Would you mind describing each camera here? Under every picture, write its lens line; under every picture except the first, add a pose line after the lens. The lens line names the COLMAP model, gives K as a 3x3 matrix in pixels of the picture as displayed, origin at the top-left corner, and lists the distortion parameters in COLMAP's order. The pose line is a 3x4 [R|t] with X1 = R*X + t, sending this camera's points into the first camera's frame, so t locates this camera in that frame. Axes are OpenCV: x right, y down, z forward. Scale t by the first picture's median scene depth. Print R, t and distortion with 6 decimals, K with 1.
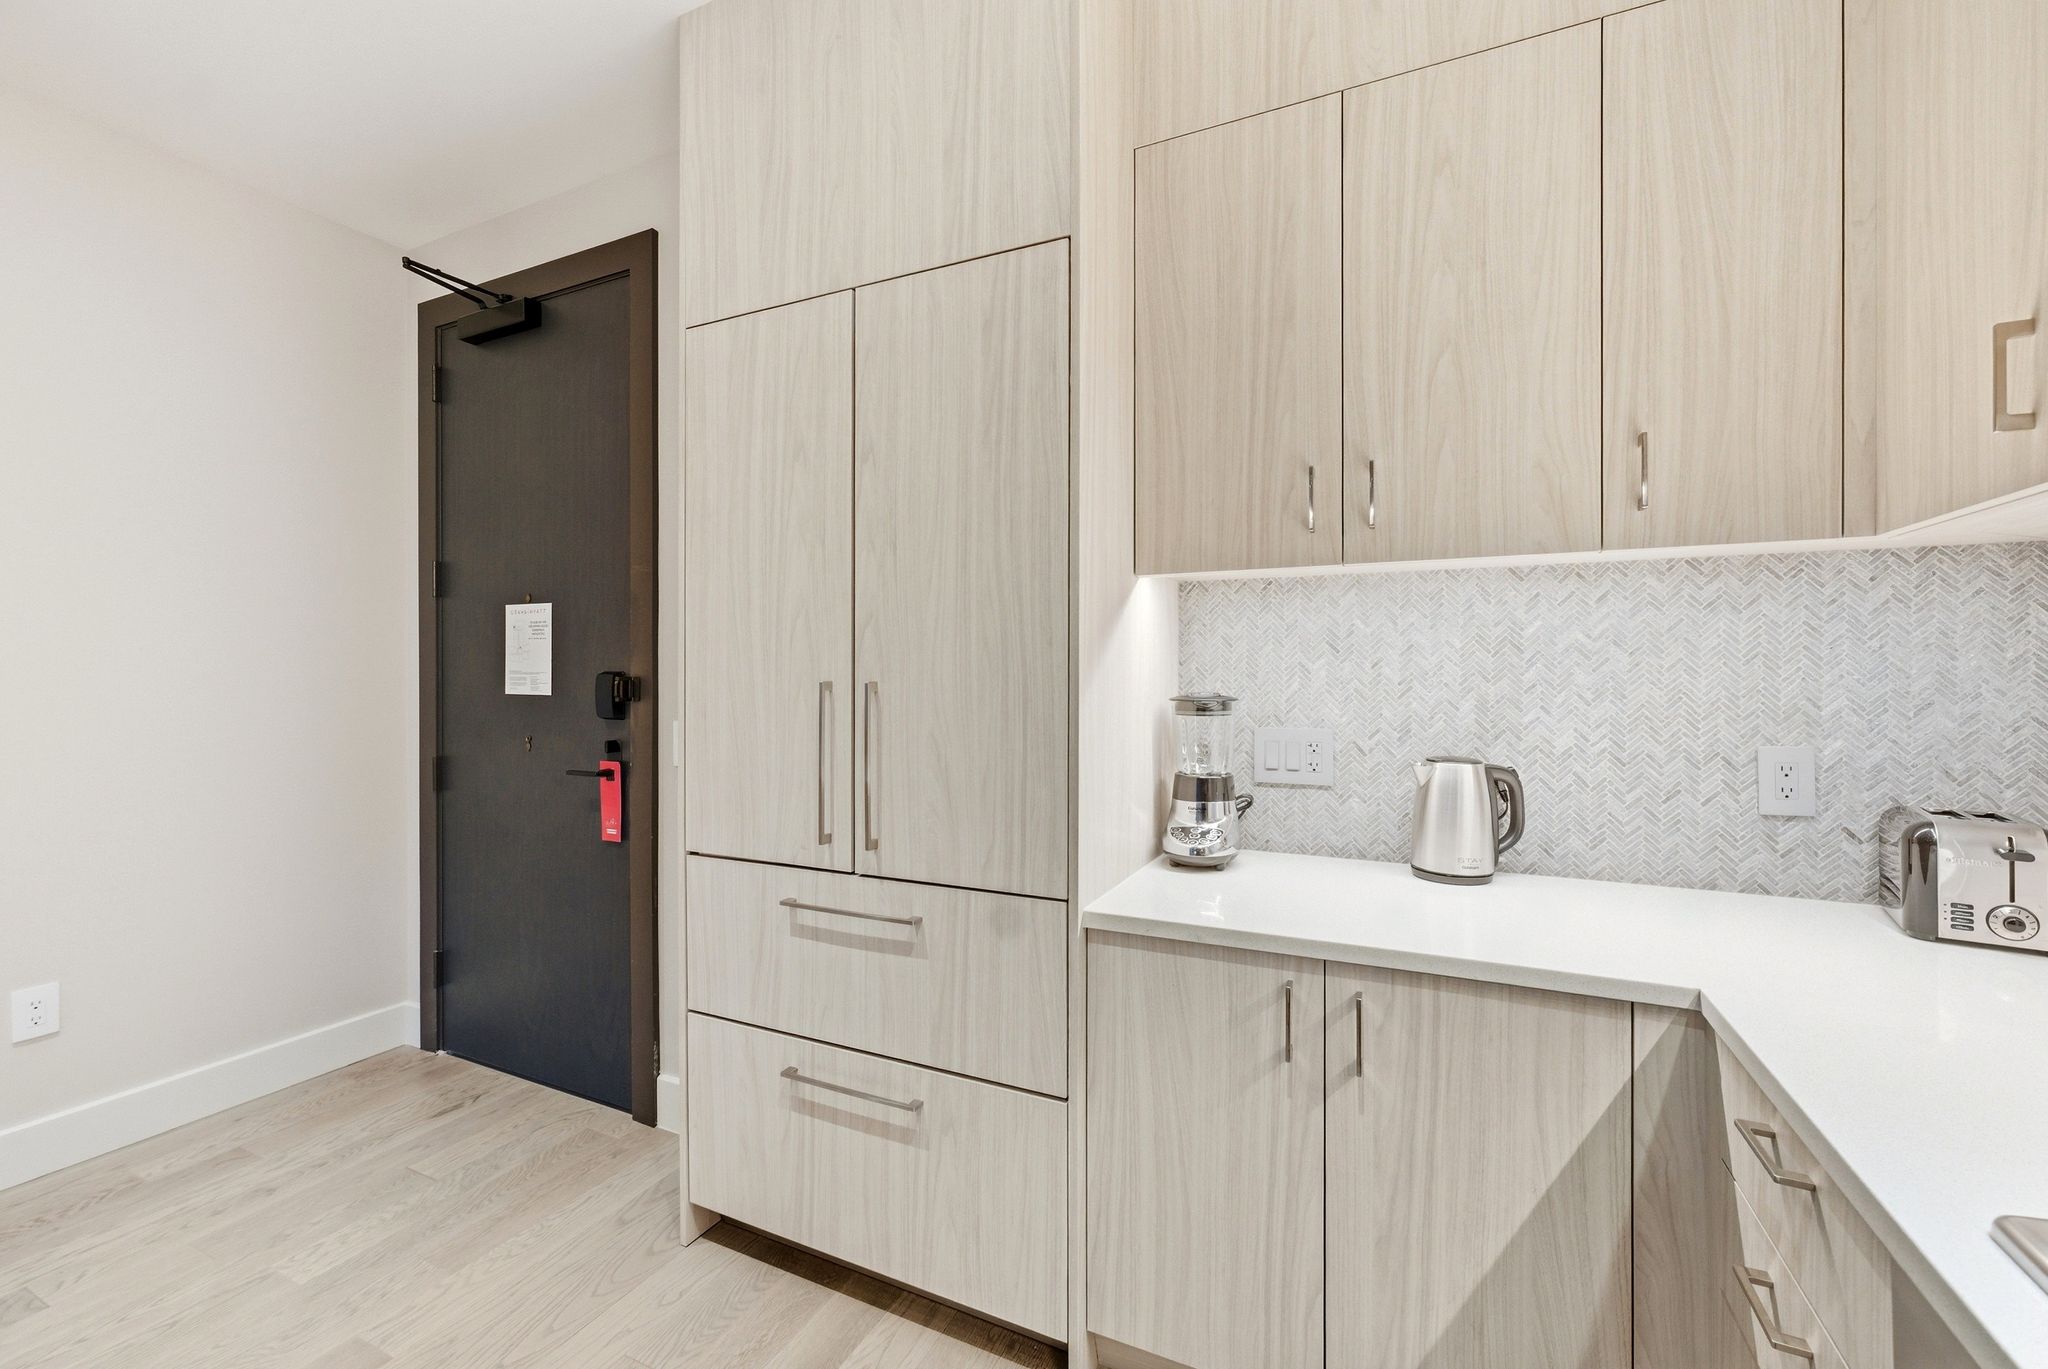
lens RADIAL K [[840.0, 0, 1022.6], [0, 840.0, 675.5], [0, 0, 1]] dist [-0.001179, -0.000061]
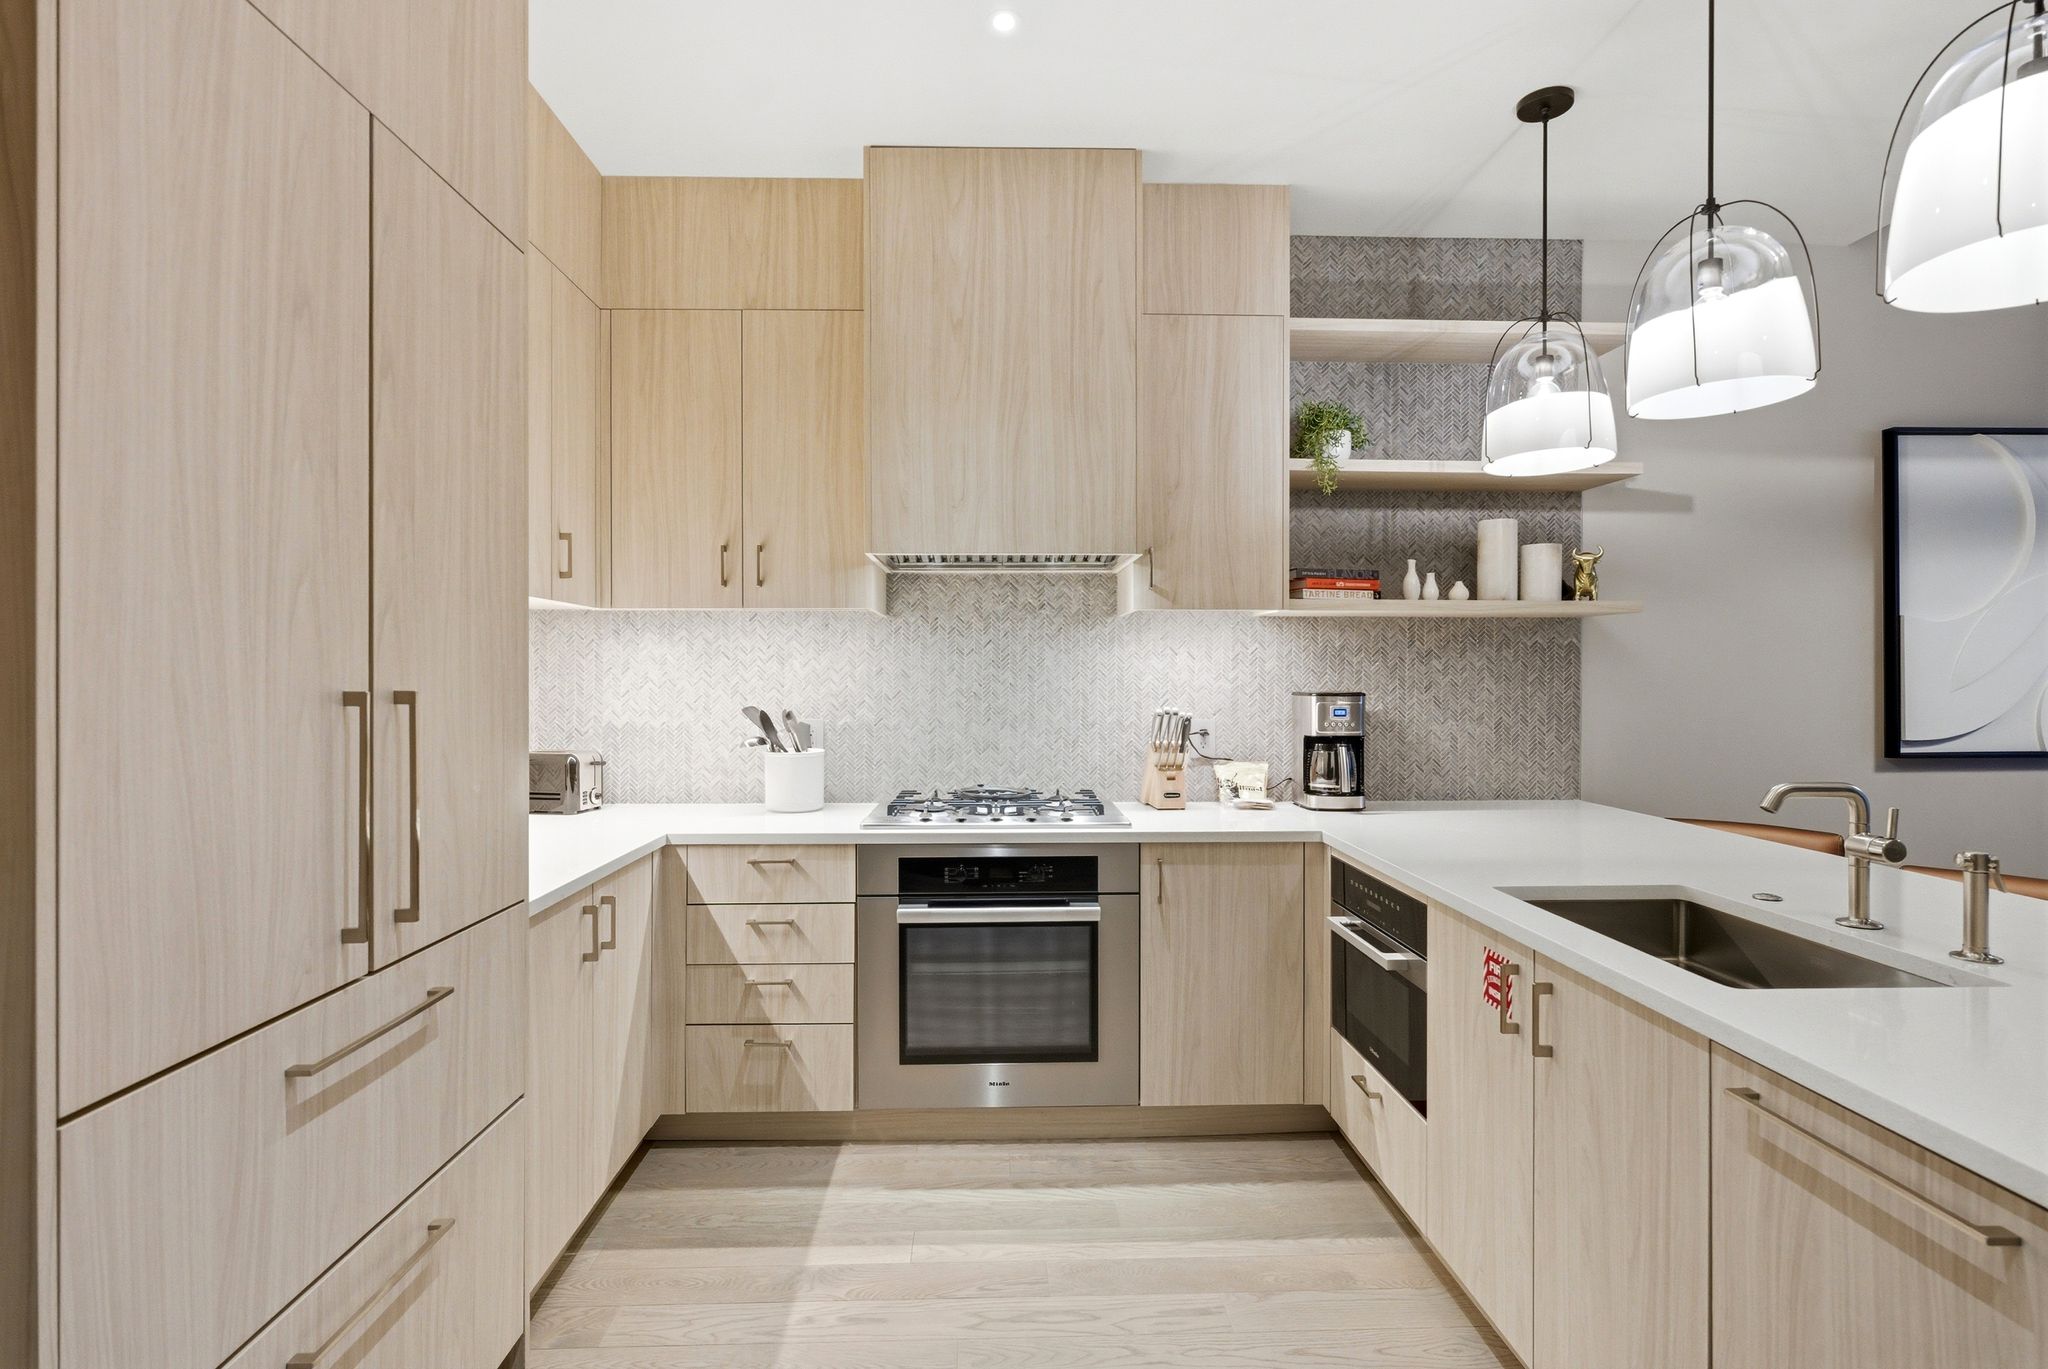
lens RADIAL K [[1012.7, 0, 1018.4], [0, 1012.7, 678.7], [0, 0, 1]] dist [-0.002831, -0.000735]
pose [[-0.457087, -0.003405, 0.889416, -1.128492], [0.000047, 0.999993, 0.003852, -0.006234], [-0.889422, 0.001803, -0.457083, 0.876833]]
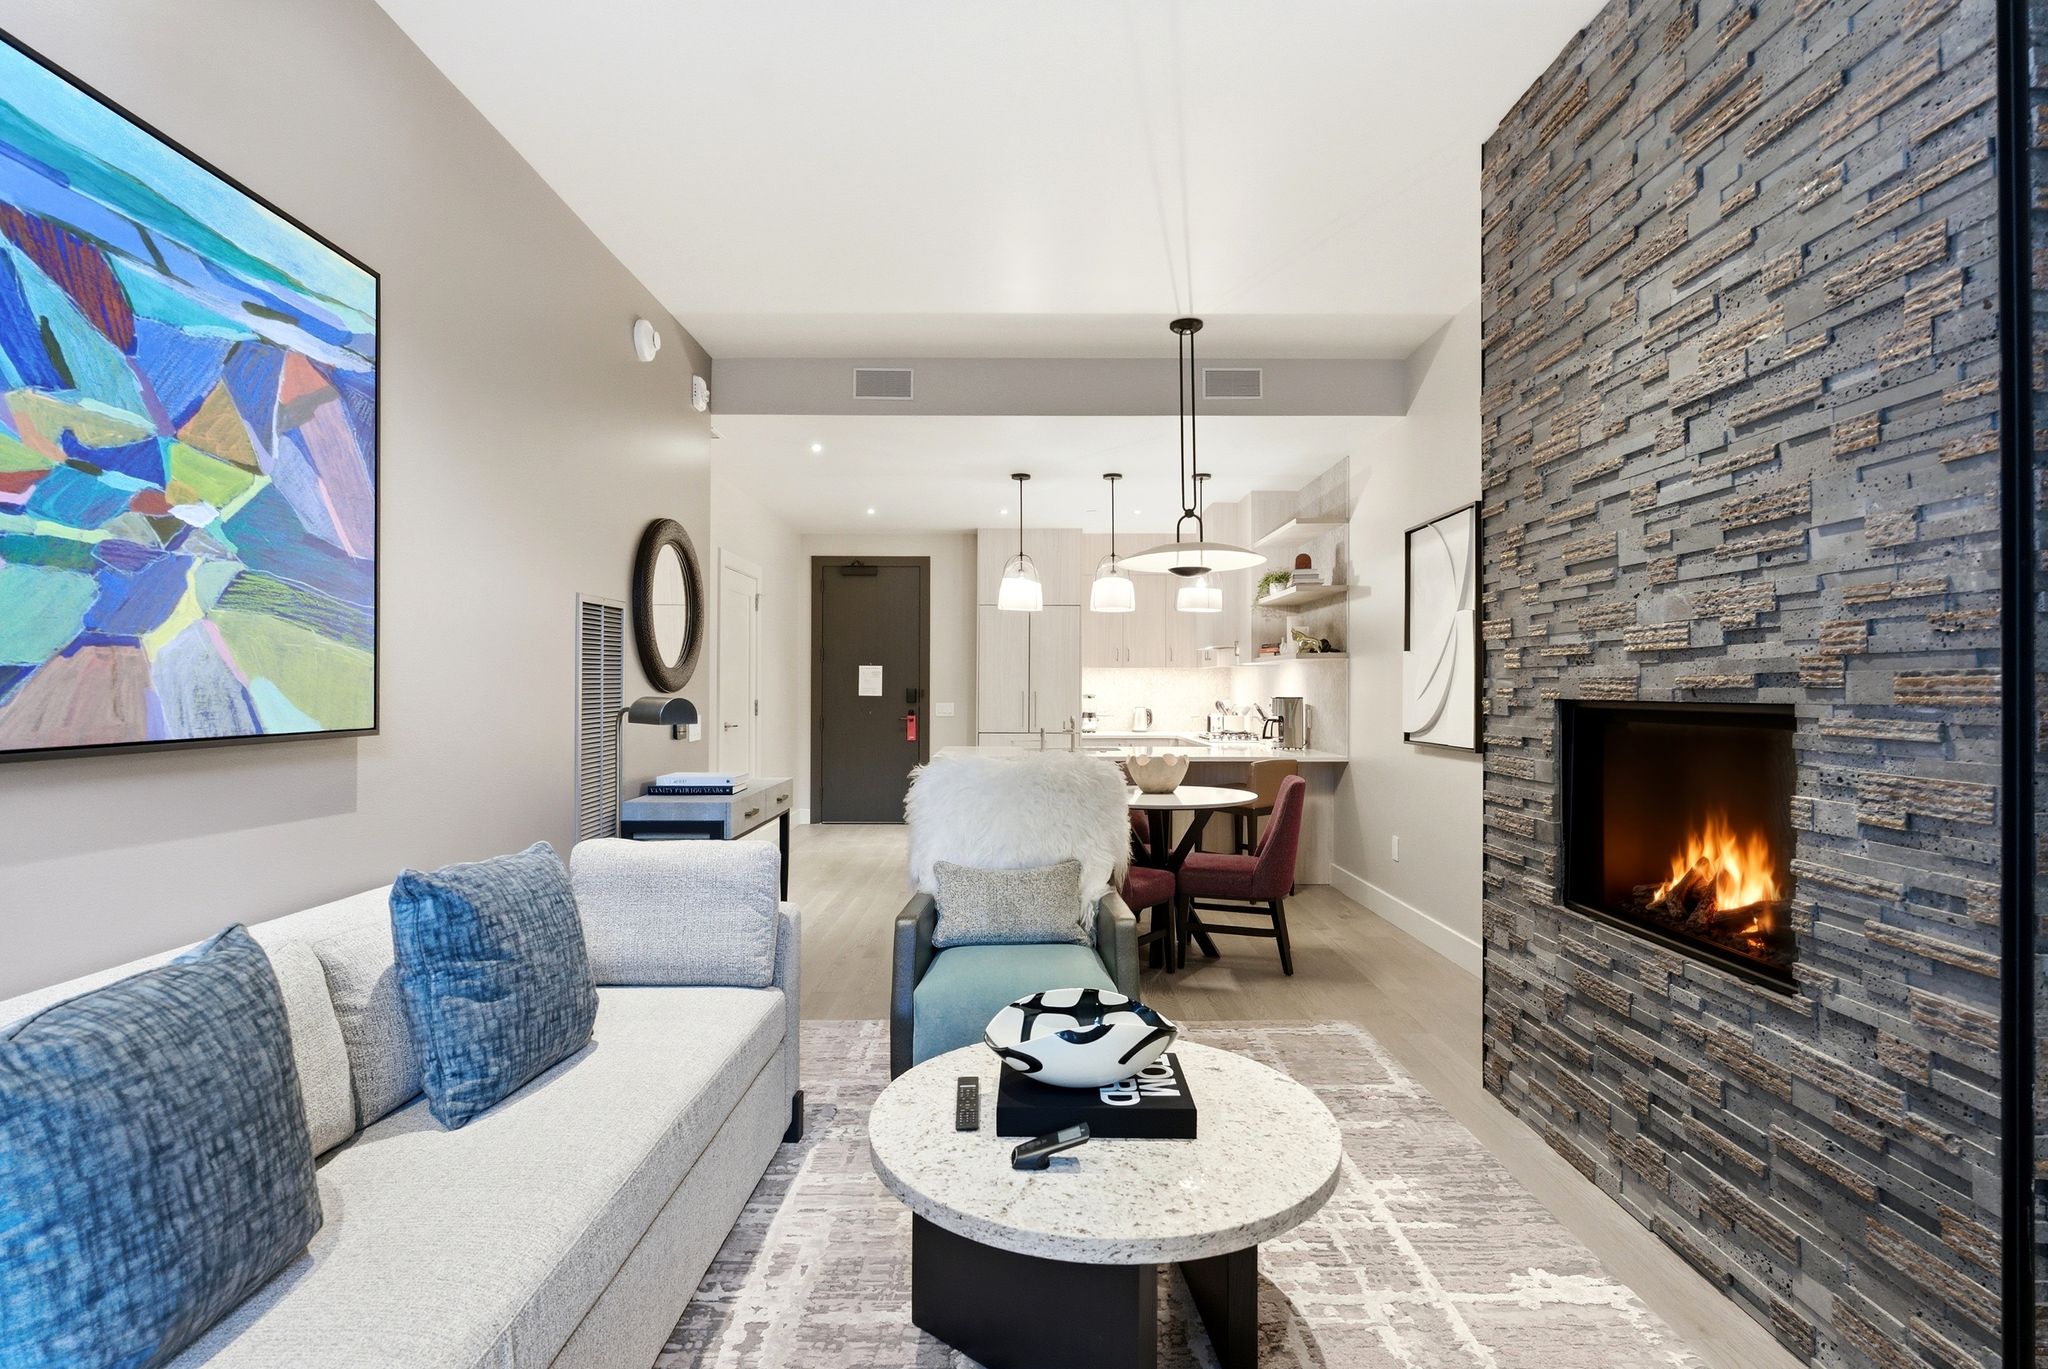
lens RADIAL K [[1012.7, 0, 1018.4], [0, 1012.7, 678.7], [0, 0, 1]] dist [-0.002831, -0.000735]
pose [[0.904341, 0.003977, 0.426793, -2.521303], [-0.000767, 0.999970, -0.007693, -0.015614], [-0.426811, 0.006630, 0.904317, -3.831918]]
